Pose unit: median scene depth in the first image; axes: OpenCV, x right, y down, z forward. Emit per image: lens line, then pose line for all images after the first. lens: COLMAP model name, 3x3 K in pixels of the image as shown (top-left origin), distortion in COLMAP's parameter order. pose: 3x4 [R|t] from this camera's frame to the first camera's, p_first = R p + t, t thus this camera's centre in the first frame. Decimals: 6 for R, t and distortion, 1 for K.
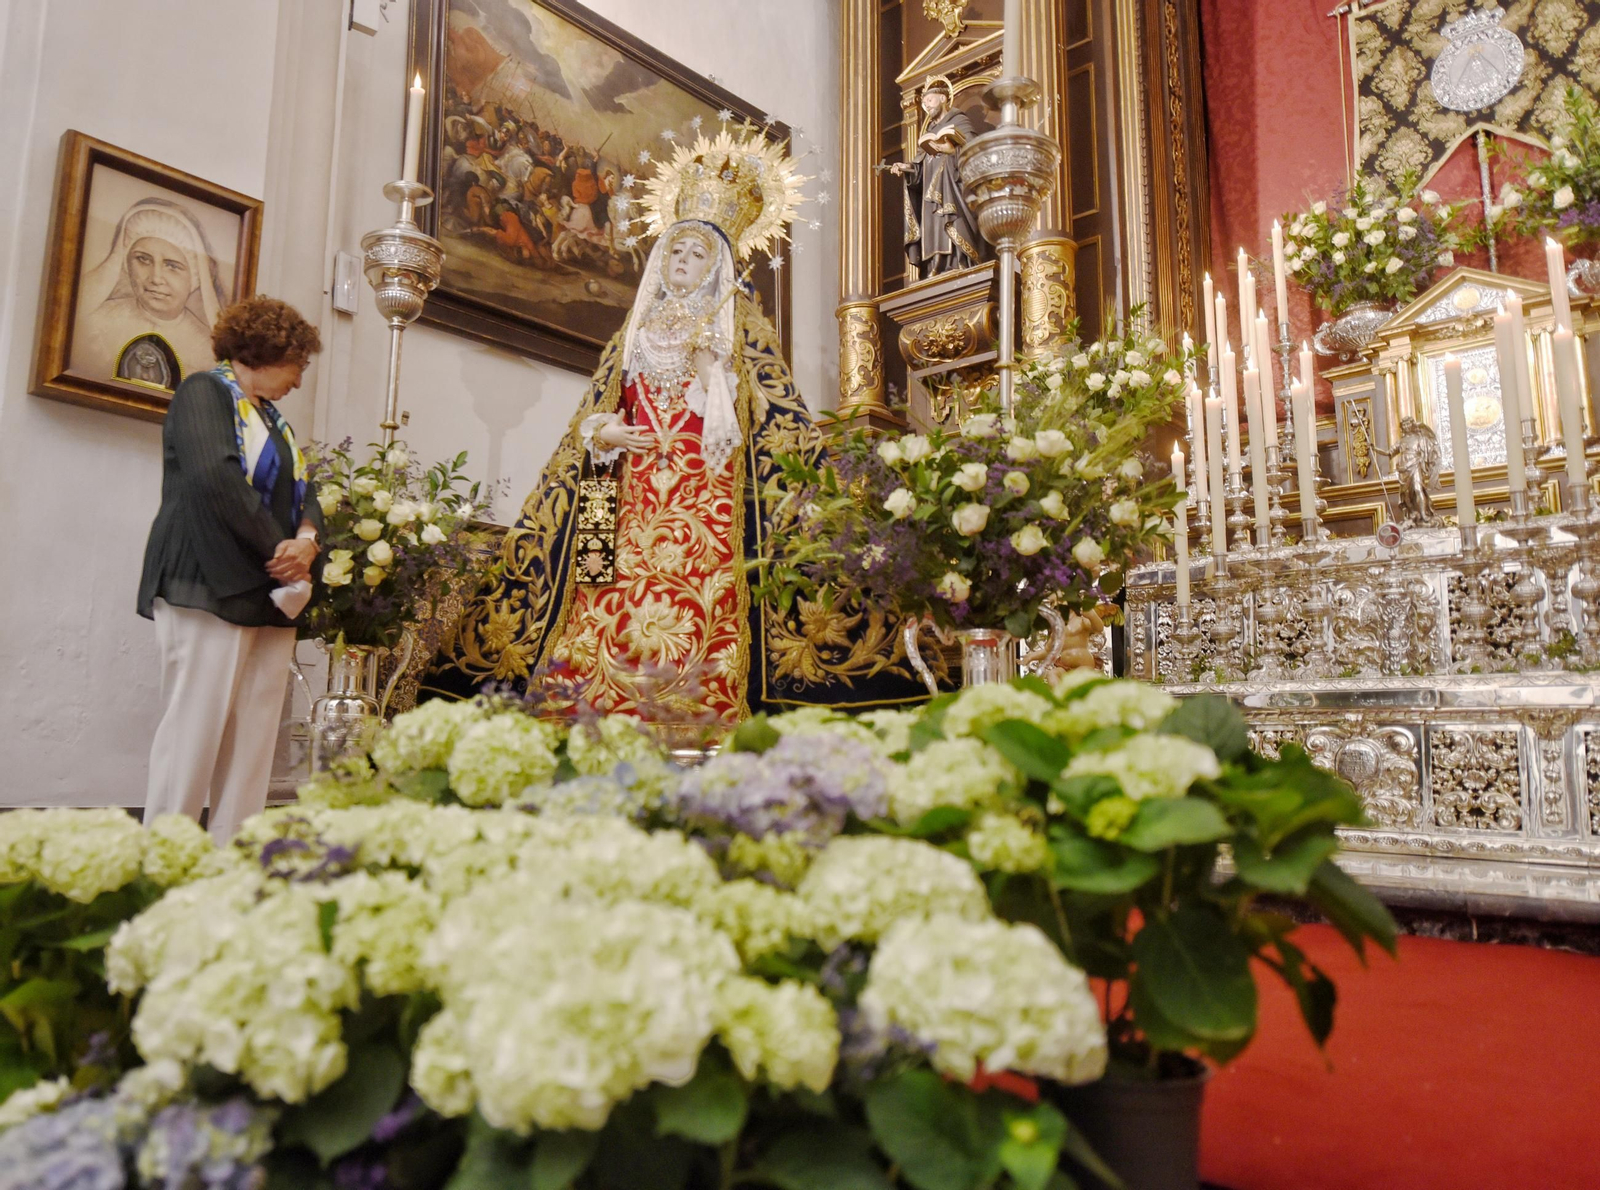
lens RADIAL K [[1145.0, 0, 675.8], [0, 1145.0, 579.2], [0, 0, 1]] dist [-0.001609, -0.000639]
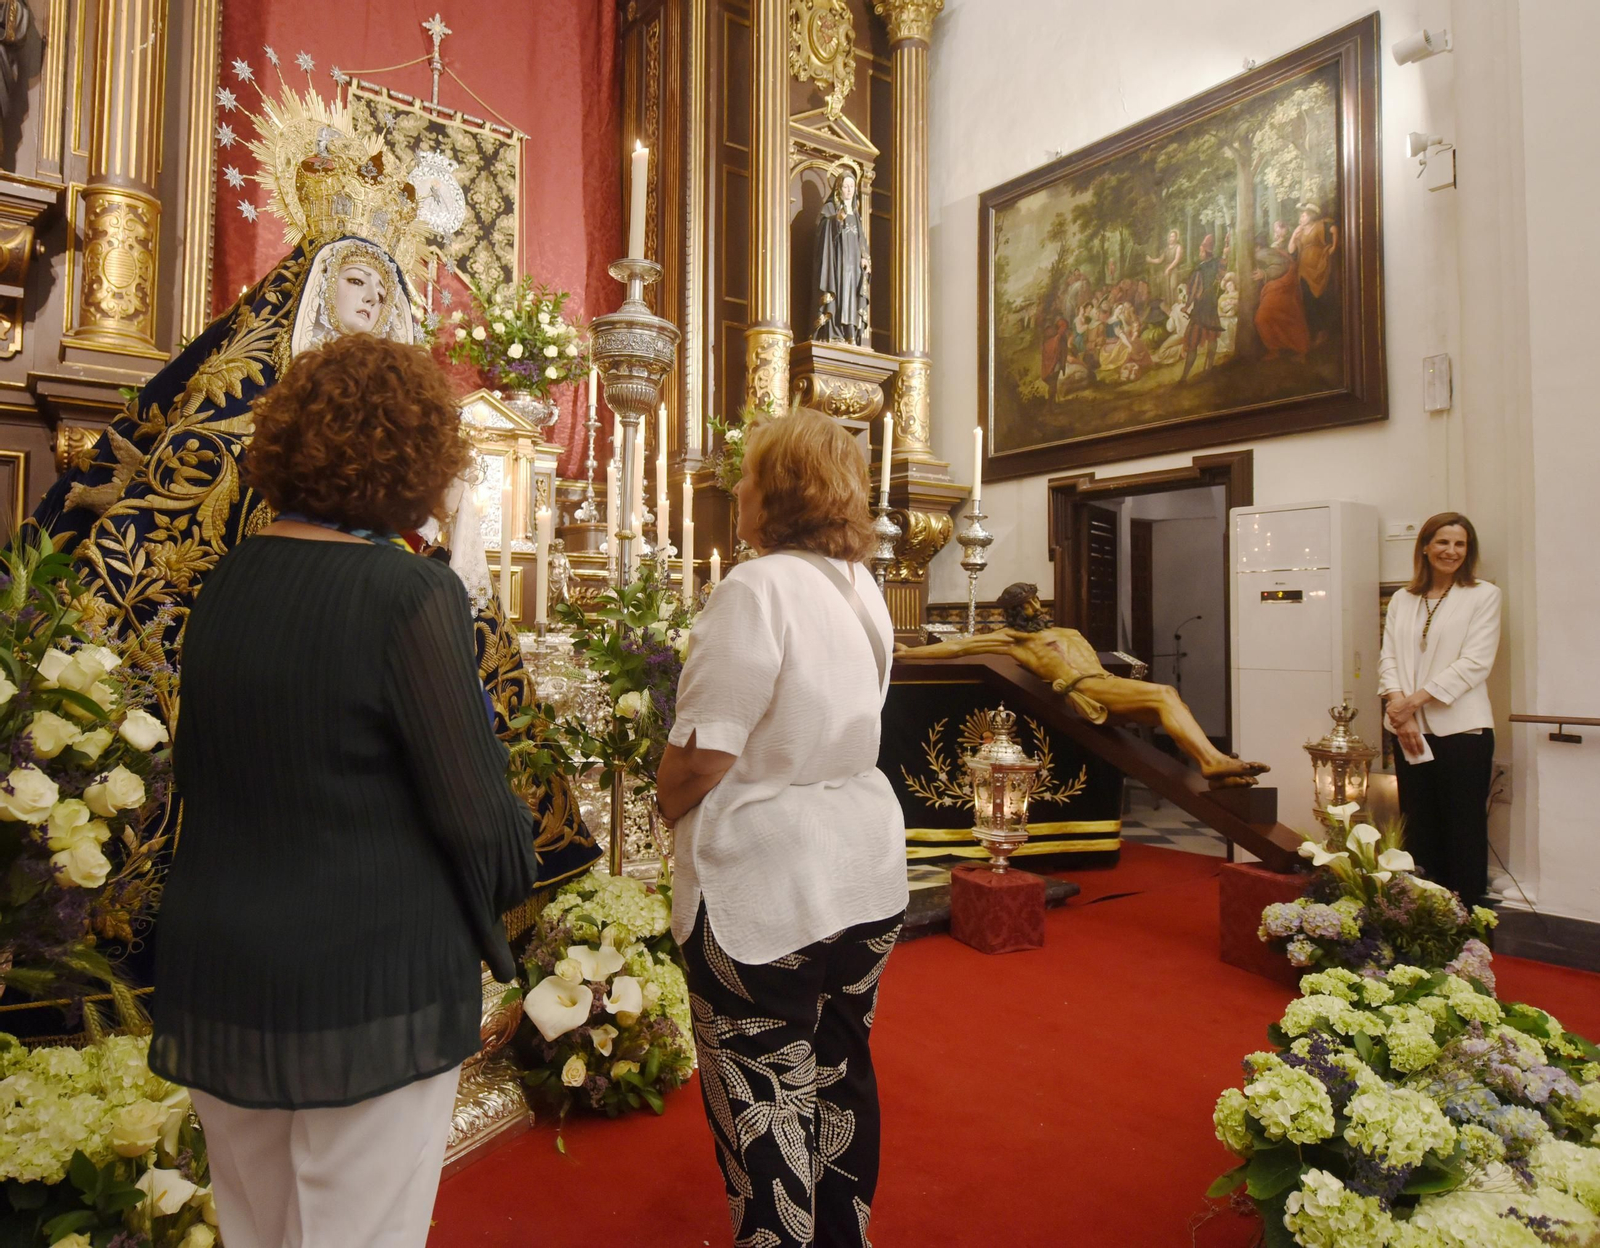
lens RADIAL K [[1083.6, 0, 758.5], [0, 1083.6, 587.1], [0, 0, 1]] dist [-0.002876, -0.003476]
pose [[0.168887, 0.025930, 0.985294, -0.573034], [-0.161337, 0.986898, 0.001682, -0.131608], [-0.972341, -0.159248, 0.170858, 0.574034]]
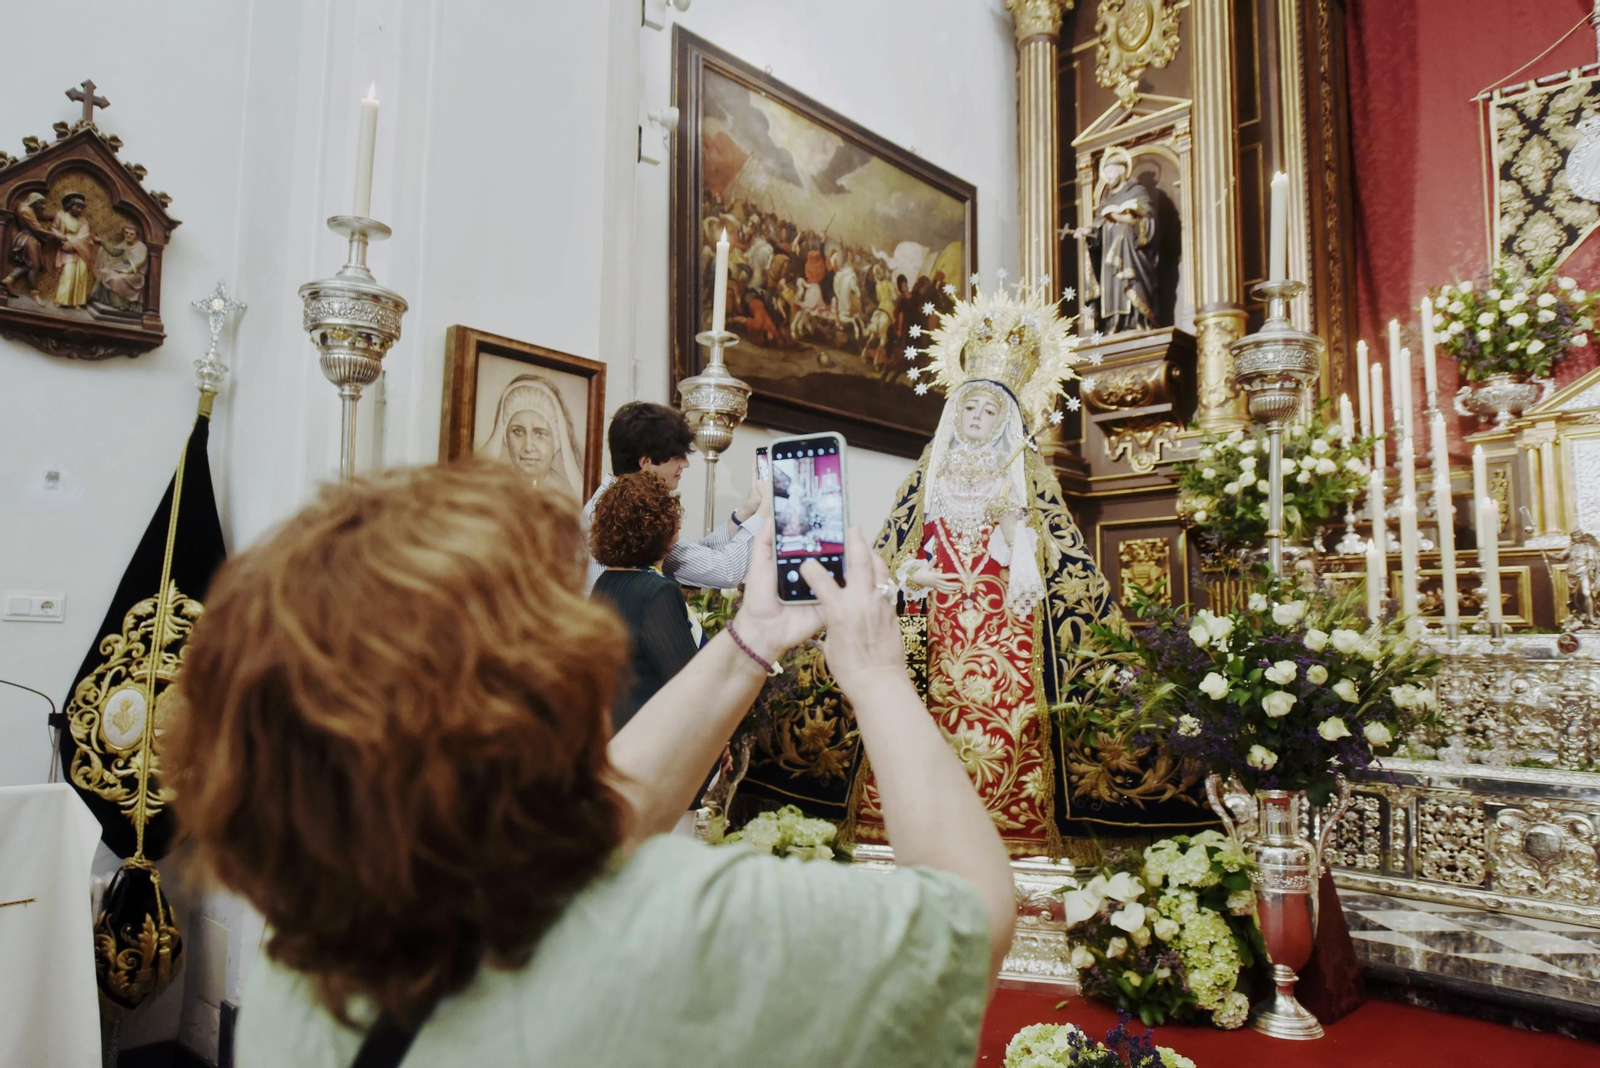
lens RADIAL K [[1047.9, 0, 791.4], [0, 1047.9, 543.9], [0, 0, 1]] dist [0.002129, -0.001917]
pose [[0.999739, -0.005695, 0.022112, -0.189312], [0.004440, 0.998398, 0.056412, -0.196779], [-0.022398, -0.056299, 0.998163, -0.048334]]
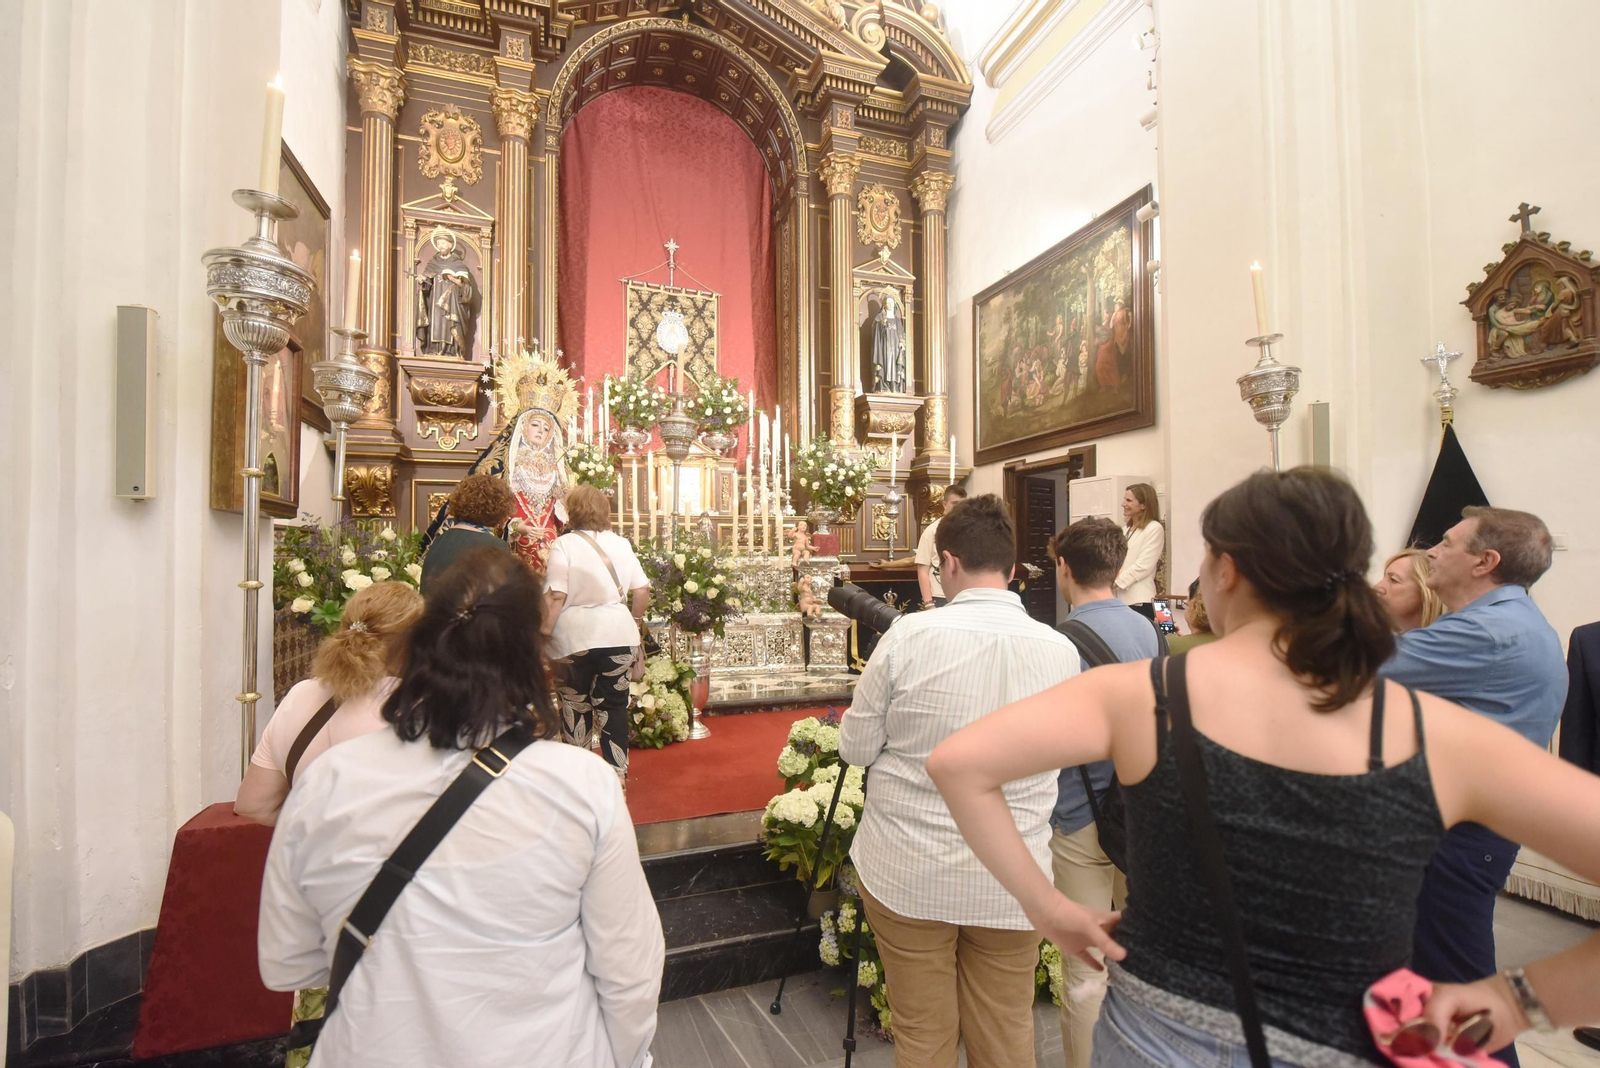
lens RADIAL K [[711.9, 0, 792.4], [0, 711.9, 545.0], [0, 0, 1]] dist [-0.007581, -0.005112]
pose [[0.434058, -0.005741, 0.900867, -0.811562], [-0.129882, 0.989134, 0.068883, -0.212107], [-0.891473, -0.146905, 0.428596, 0.089504]]
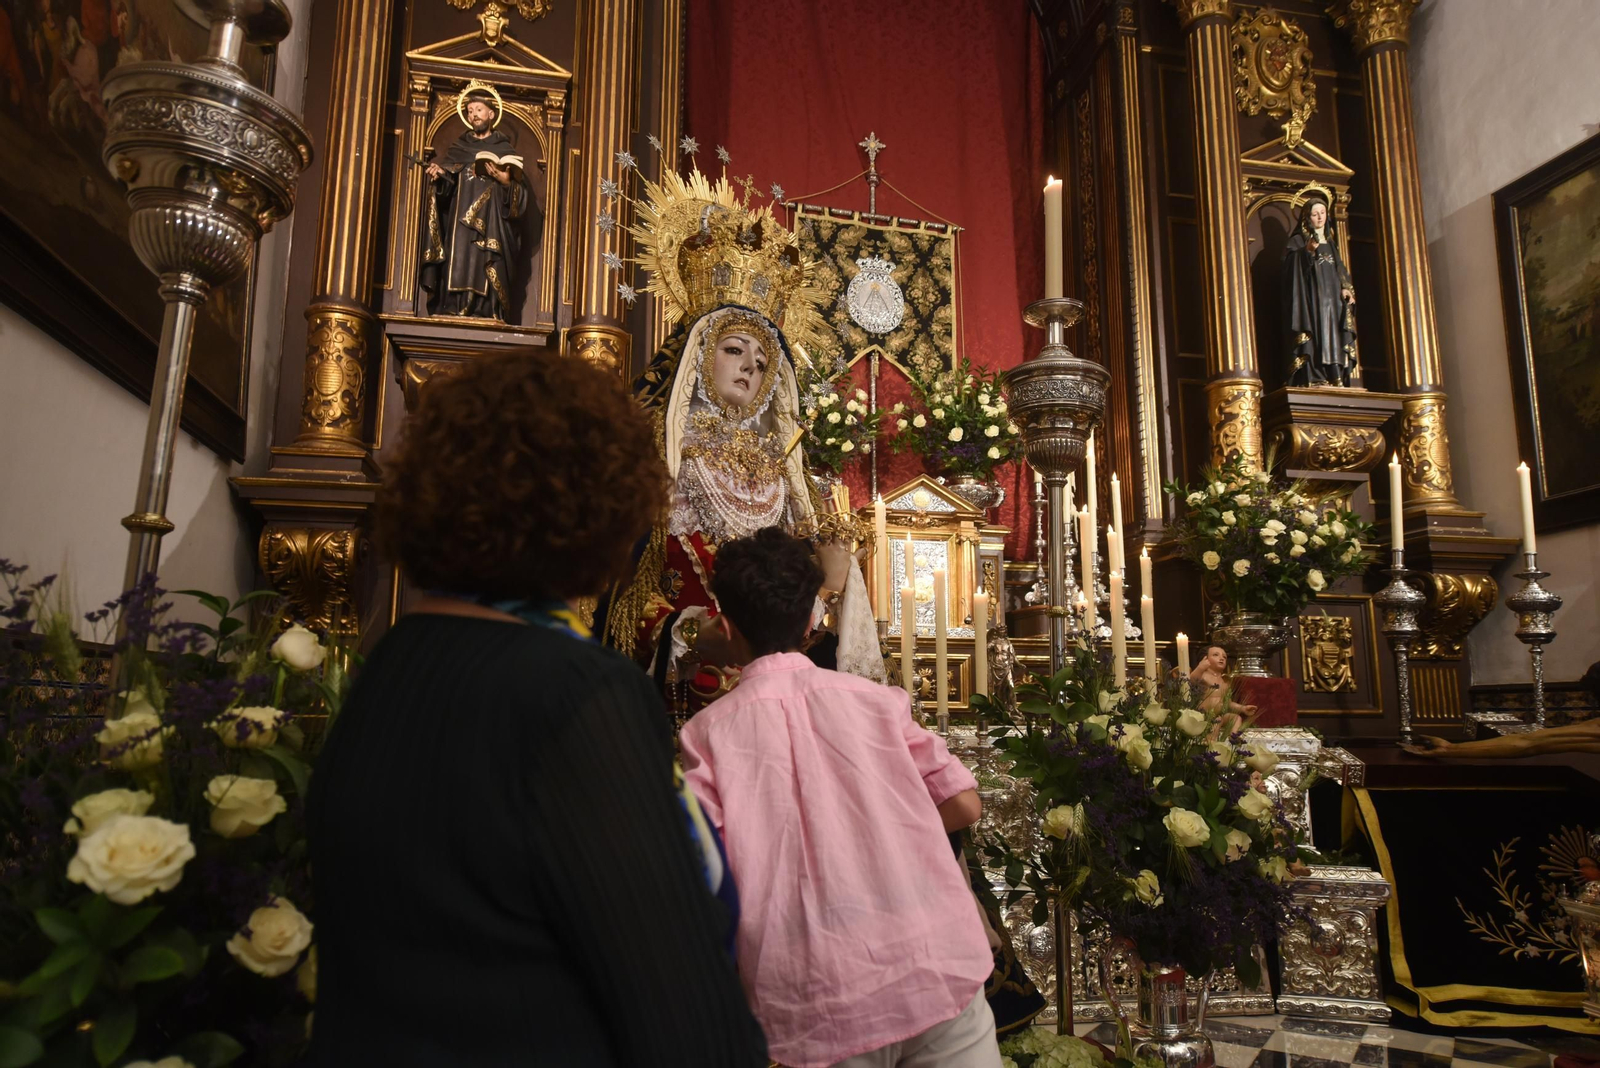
lens RADIAL K [[1050.7, 0, 791.0], [0, 1050.7, 543.9], [0, 0, 1]] dist [0.002043, -0.001769]
pose [[0.548129, 0.121982, 0.827451, -0.440622], [-0.127267, 0.989952, -0.061632, -0.132695], [-0.826655, -0.071525, 0.558145, 0.584906]]
